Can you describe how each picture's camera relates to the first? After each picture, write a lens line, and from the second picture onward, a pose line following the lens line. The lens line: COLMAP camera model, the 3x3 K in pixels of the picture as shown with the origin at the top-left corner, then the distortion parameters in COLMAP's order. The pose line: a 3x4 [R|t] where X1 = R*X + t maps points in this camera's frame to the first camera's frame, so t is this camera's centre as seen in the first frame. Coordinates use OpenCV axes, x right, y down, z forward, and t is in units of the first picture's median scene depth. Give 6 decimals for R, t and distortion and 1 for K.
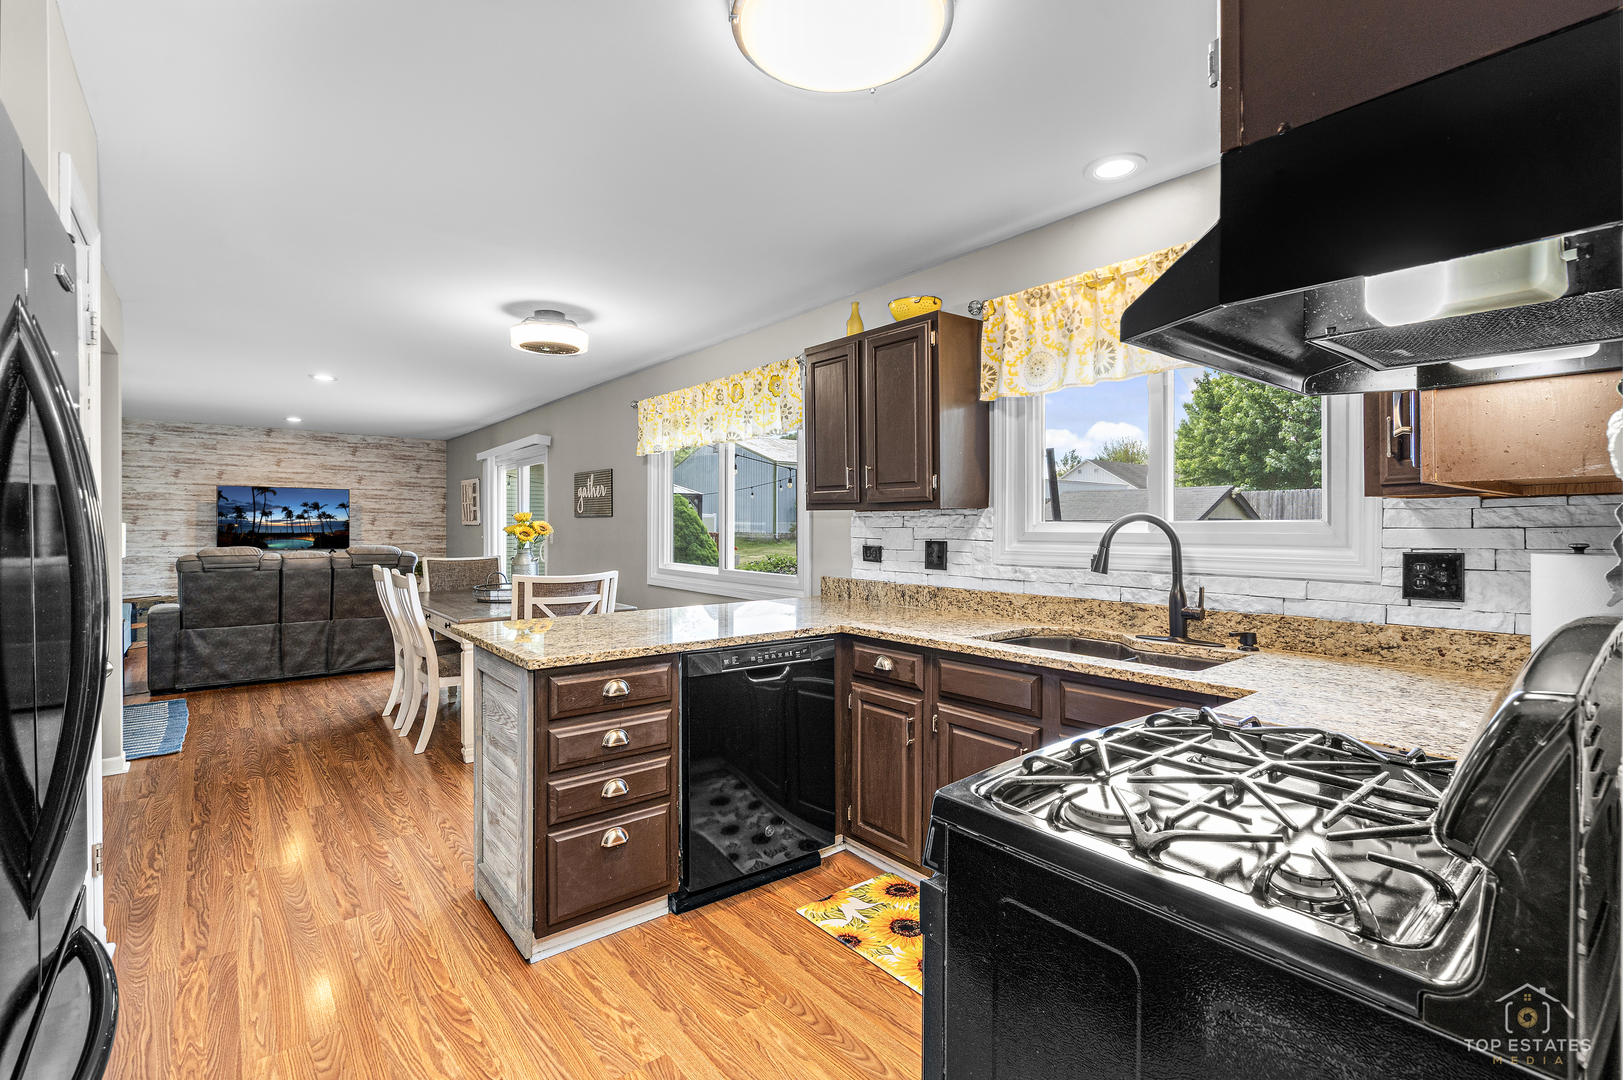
lens RADIAL K [[750.4, 0, 838.7], [0, 750.4, 532.2], [0, 0, 1]] dist [-0.003992, 0.001445]
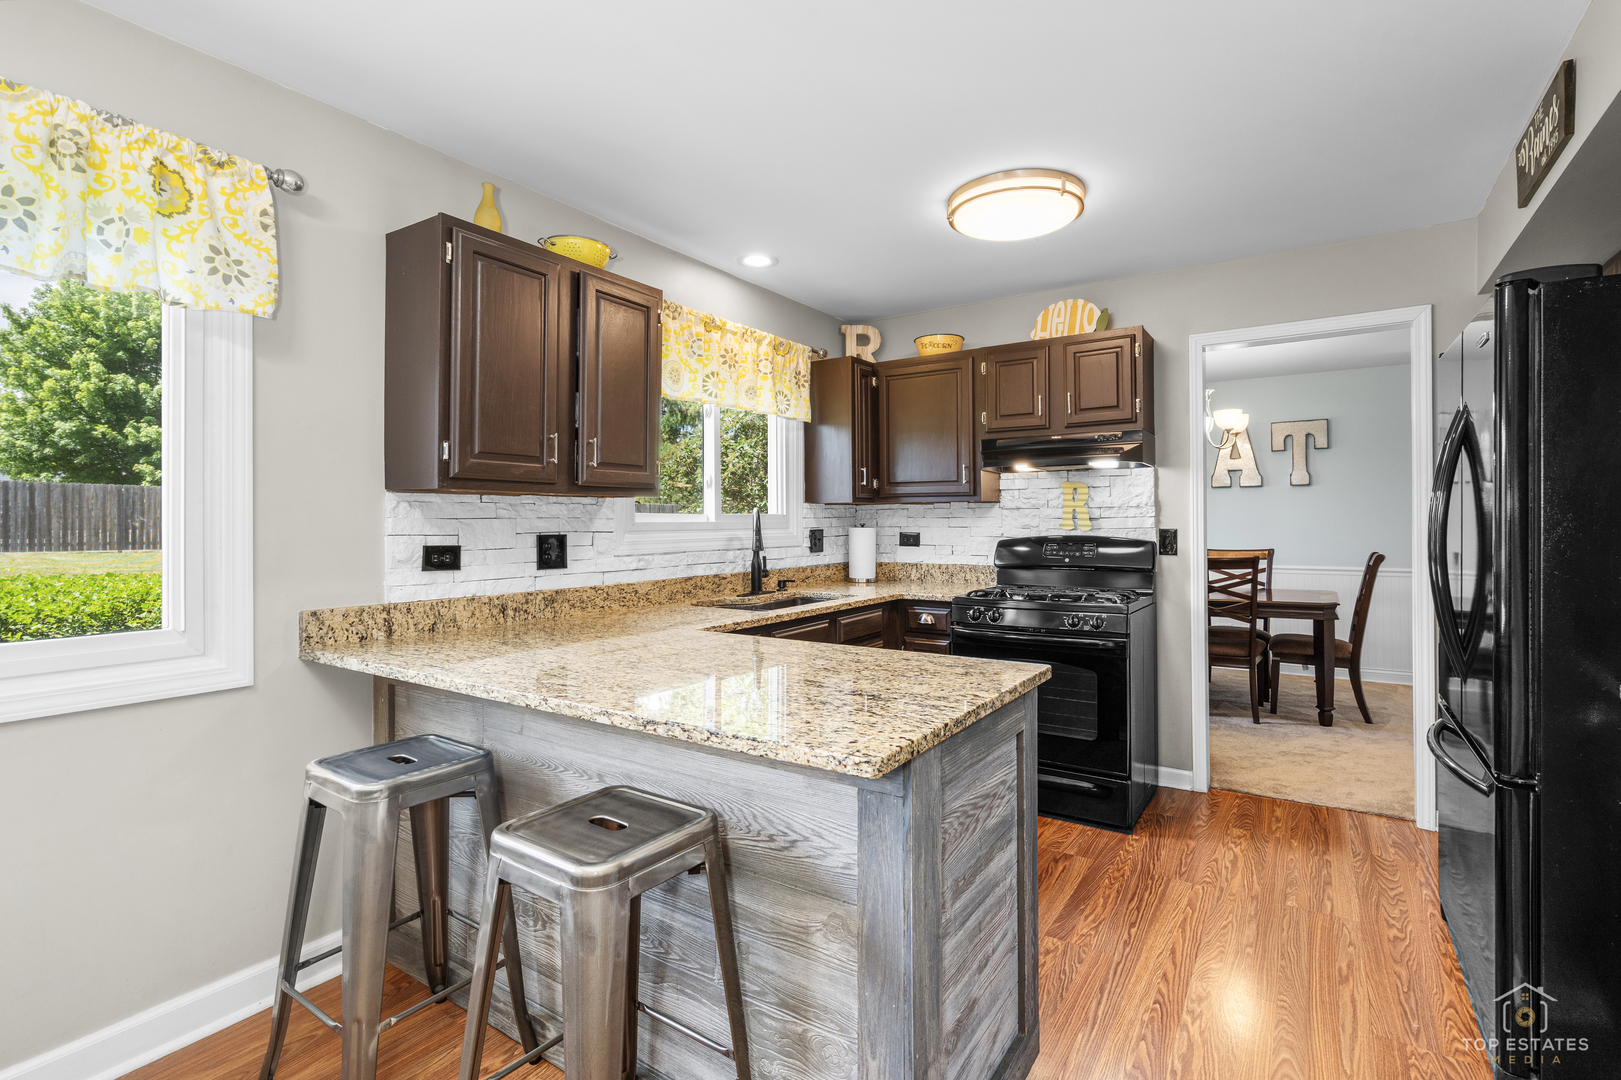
lens RADIAL K [[749.5, 0, 803.7], [0, 749.5, 528.7], [0, 0, 1]] dist [-0.003992, 0.001445]
pose [[-0.274025, -0.006064, 0.961703, -0.901704], [0.015614, 0.999820, 0.010753, 0.000951], [-0.961596, 0.017963, -0.273881, 1.176025]]
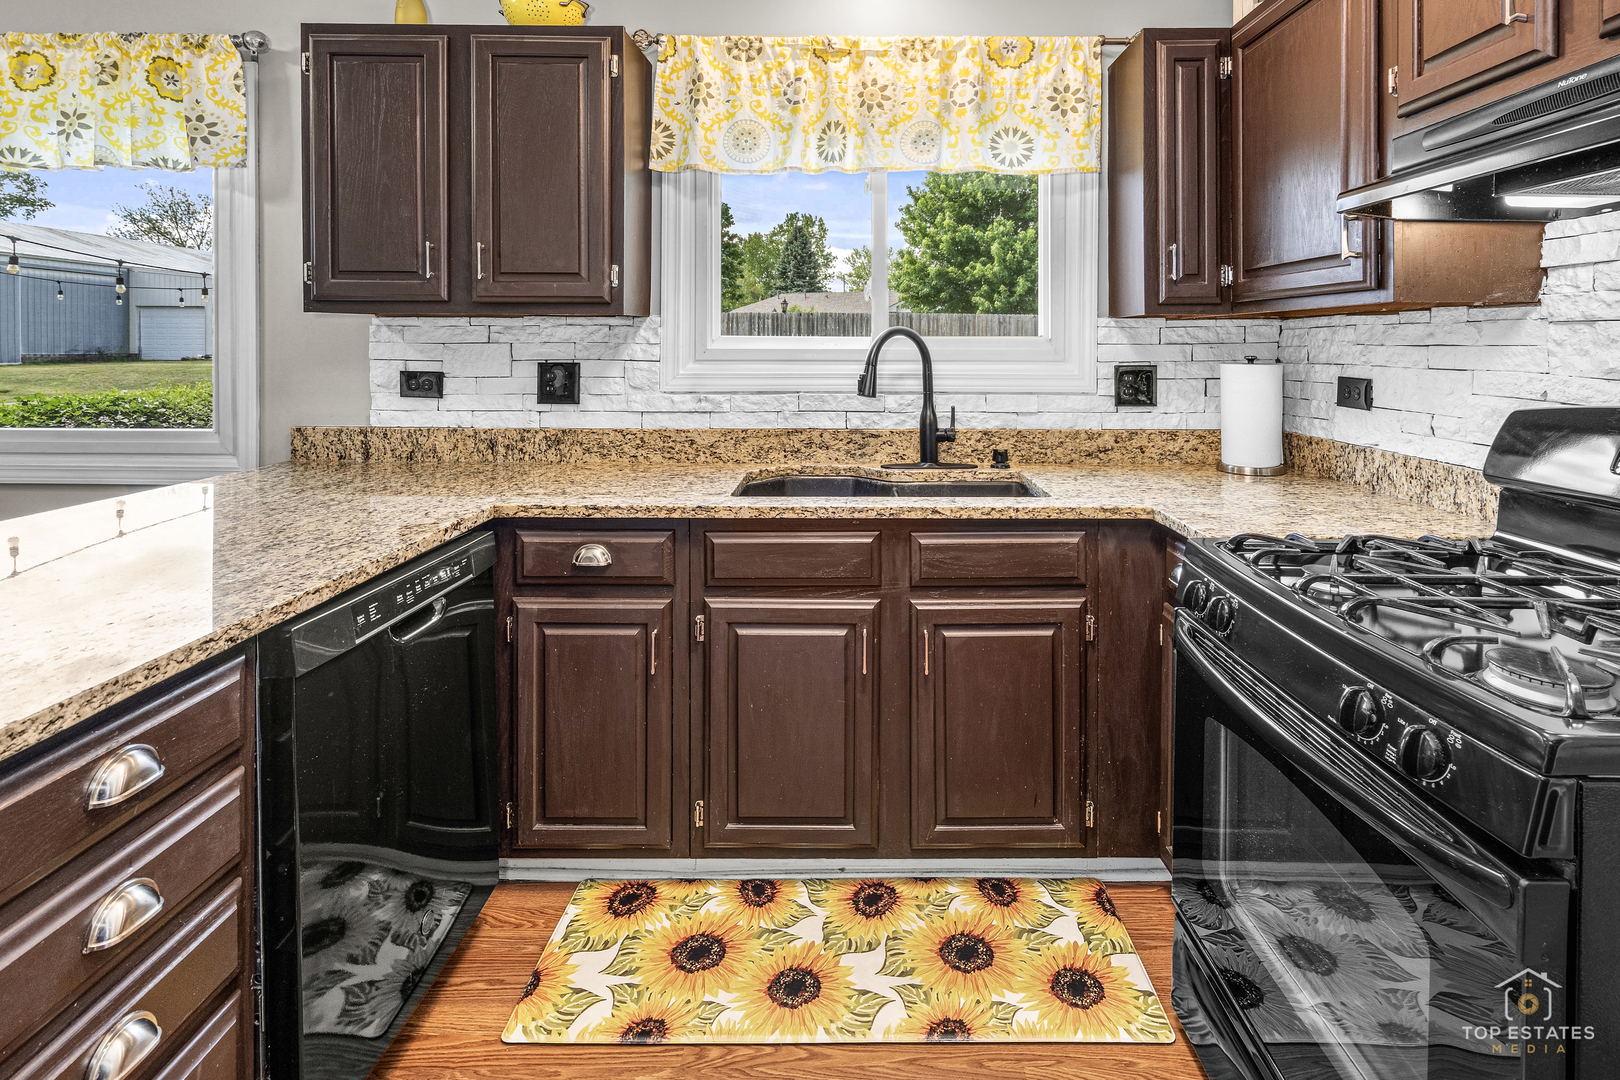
lens RADIAL K [[781.8, 0, 838.8], [0, 781.8, 353.4], [0, 0, 1]] dist [0.000583, -0.000156]
pose [[0.636711, -0.005101, 0.771086, -0.318882], [0.003752, 0.999987, 0.003517, 0.002142], [-0.771093, 0.000653, 0.636722, 0.422805]]
